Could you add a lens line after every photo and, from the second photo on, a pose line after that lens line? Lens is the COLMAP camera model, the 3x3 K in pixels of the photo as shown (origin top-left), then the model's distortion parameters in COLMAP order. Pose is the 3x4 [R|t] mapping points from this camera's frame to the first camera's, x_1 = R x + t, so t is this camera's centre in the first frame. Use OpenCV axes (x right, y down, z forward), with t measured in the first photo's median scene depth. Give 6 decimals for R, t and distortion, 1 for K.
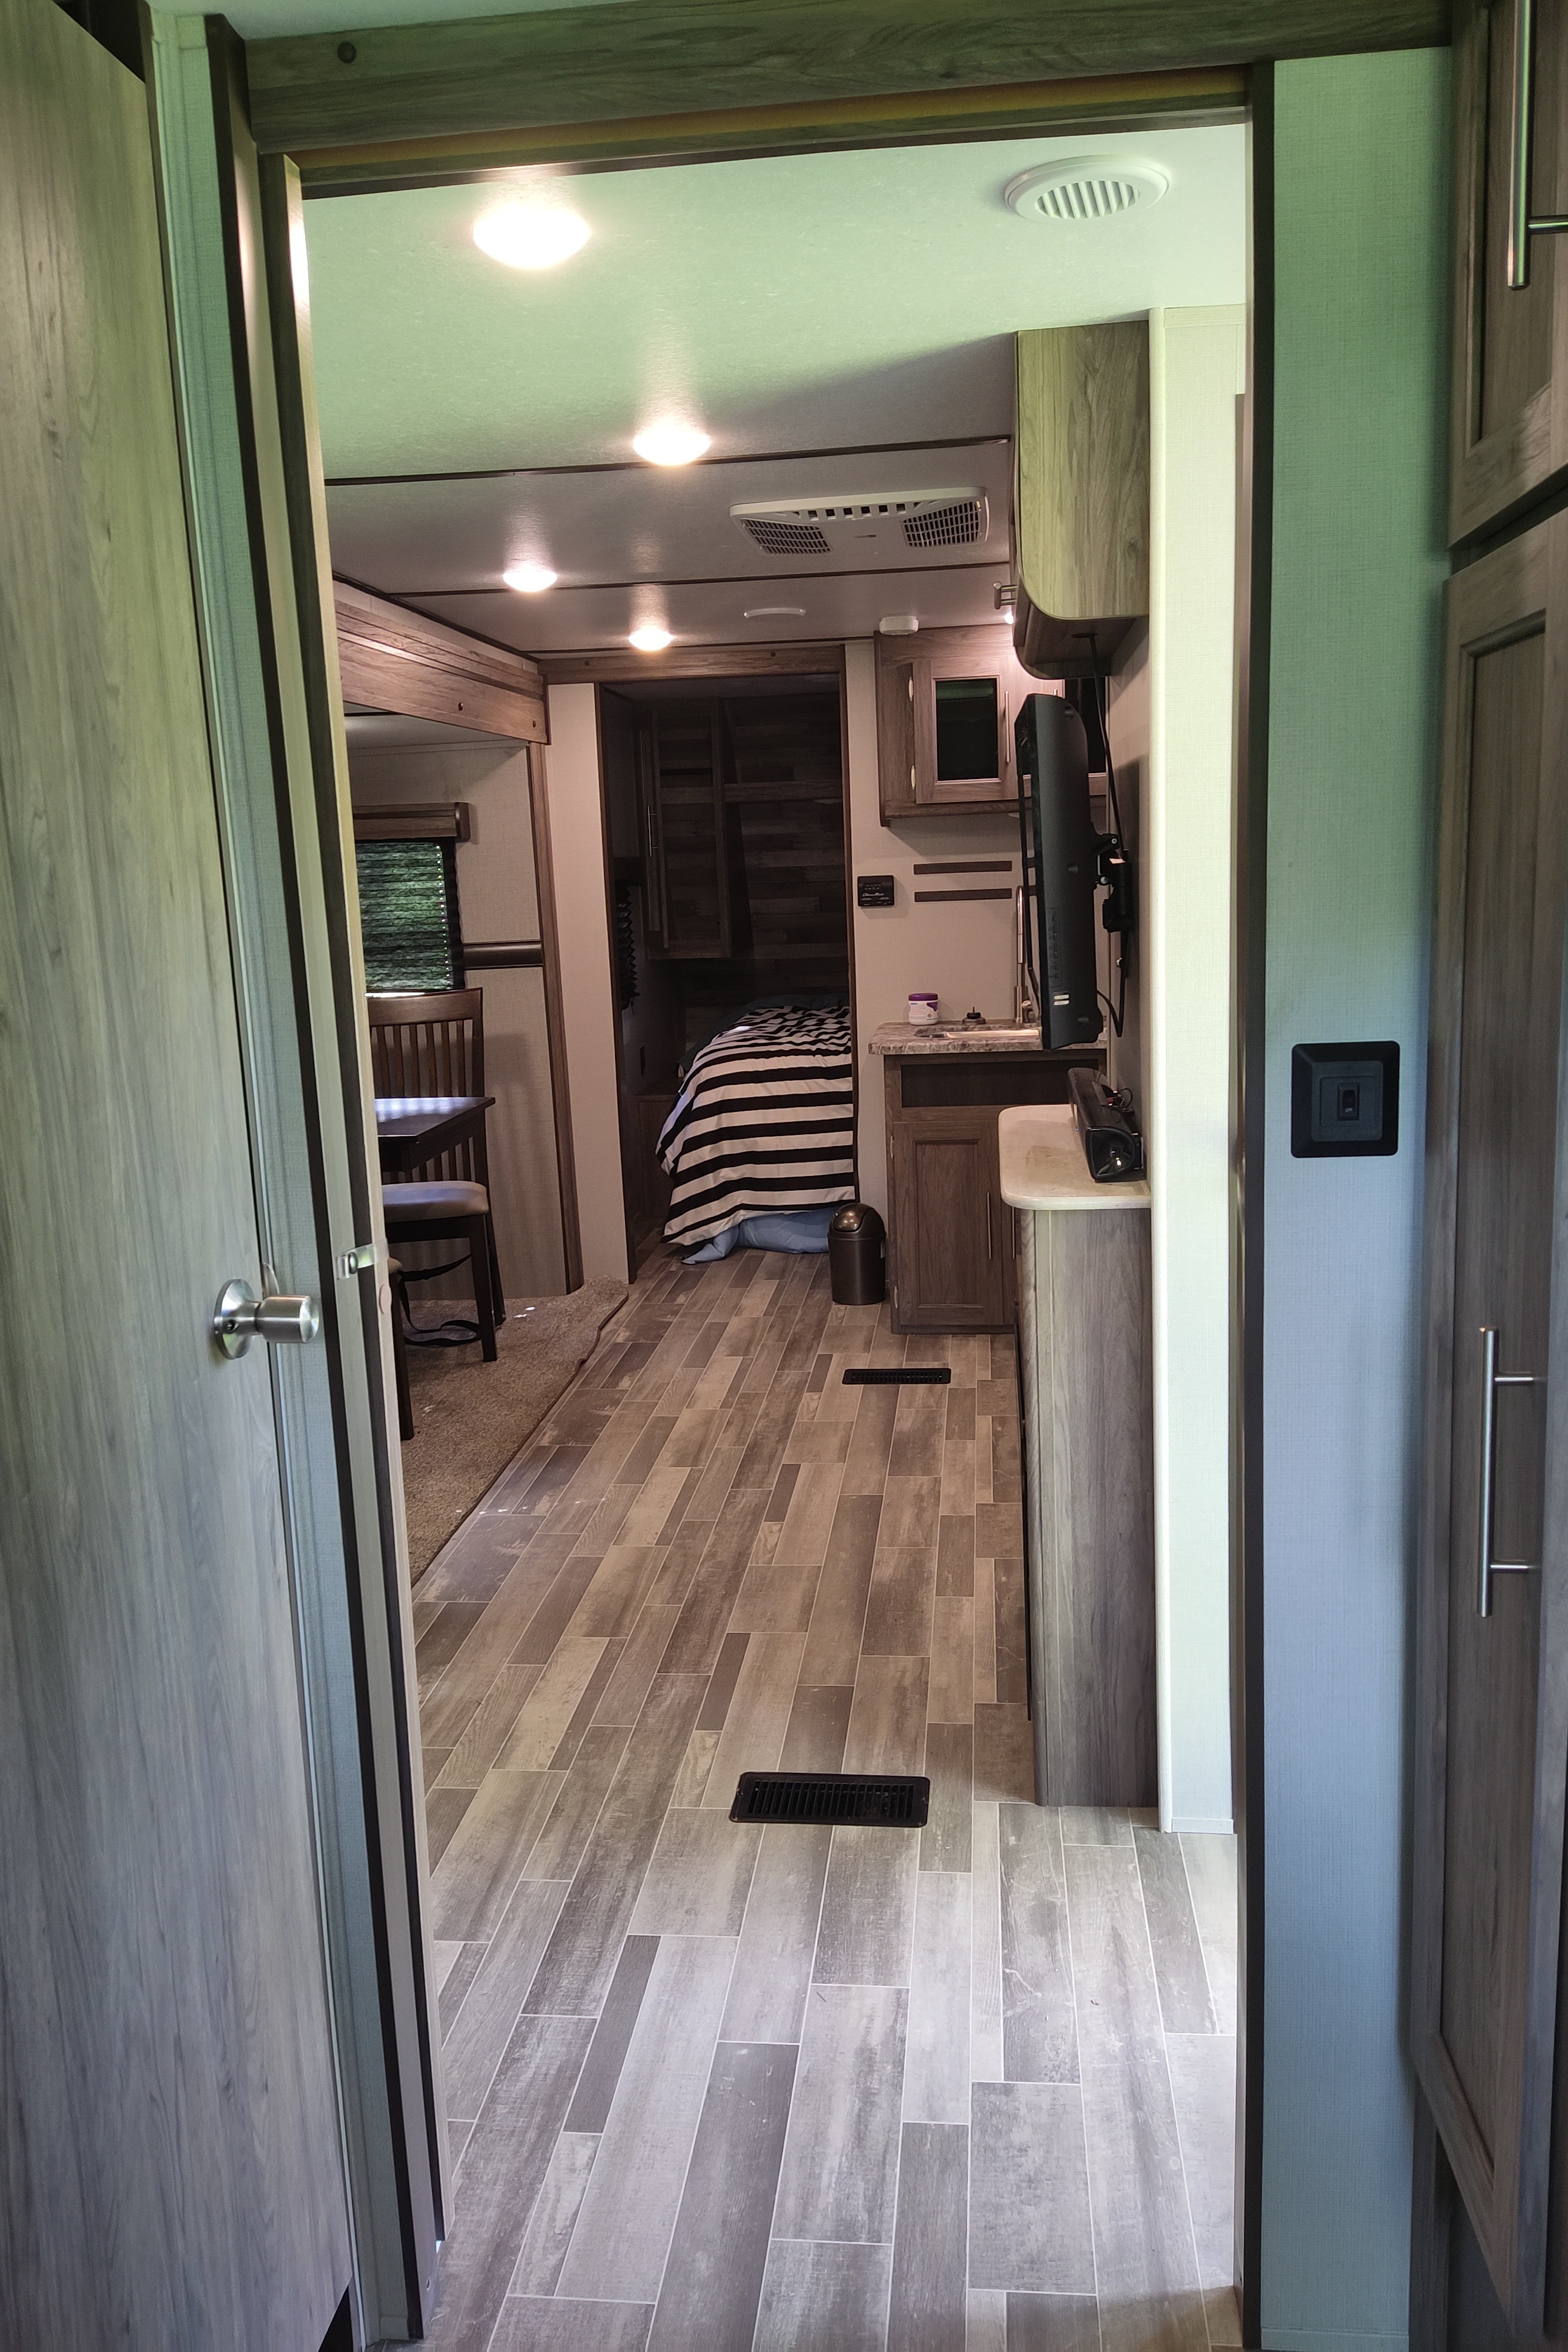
lens RADIAL K [[1762.2, 0, 785.3], [0, 1762.2, 1164.1], [0, 0, 1]] dist [0.045217, -0.012904]
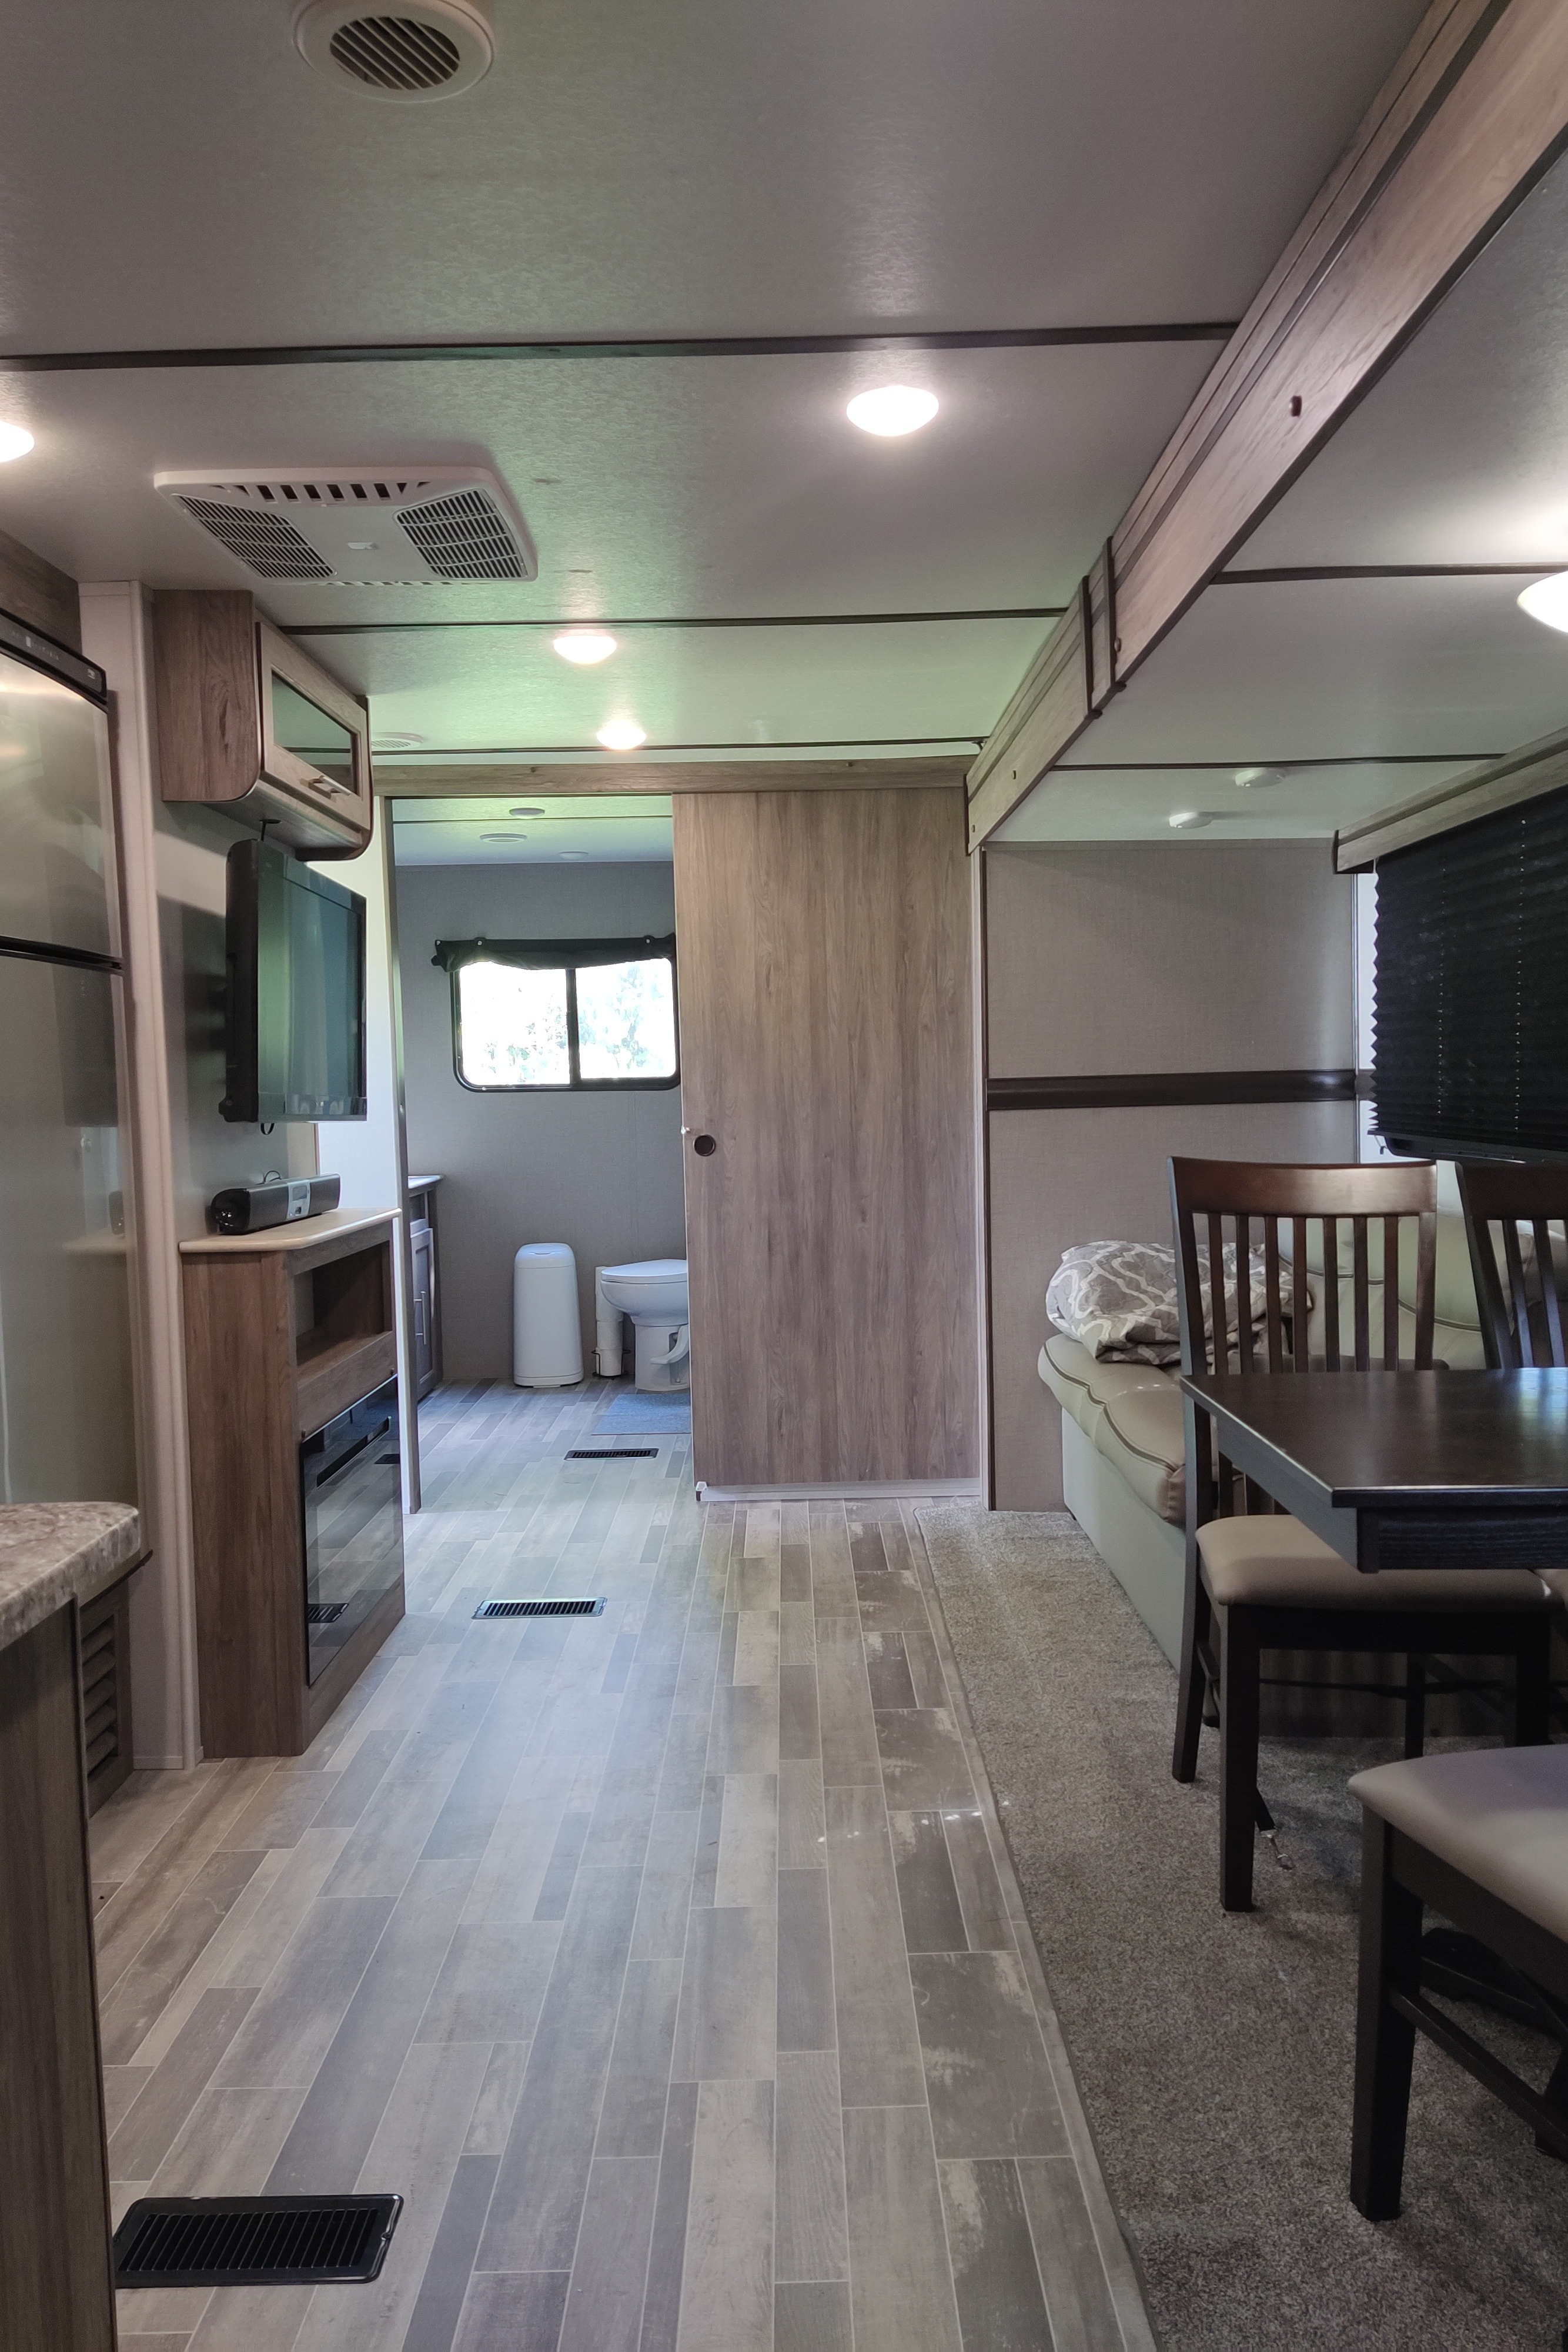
lens RADIAL K [[1762.2, 0, 795.2], [0, 1762.2, 1185.2], [0, 0, 1]] dist [0.045217, -0.012904]
pose [[-0.991559, 0.065788, -0.111728, -0.025676], [0.038605, 0.972430, 0.229976, -0.191059], [0.123778, 0.223722, -0.966761, 1.384385]]
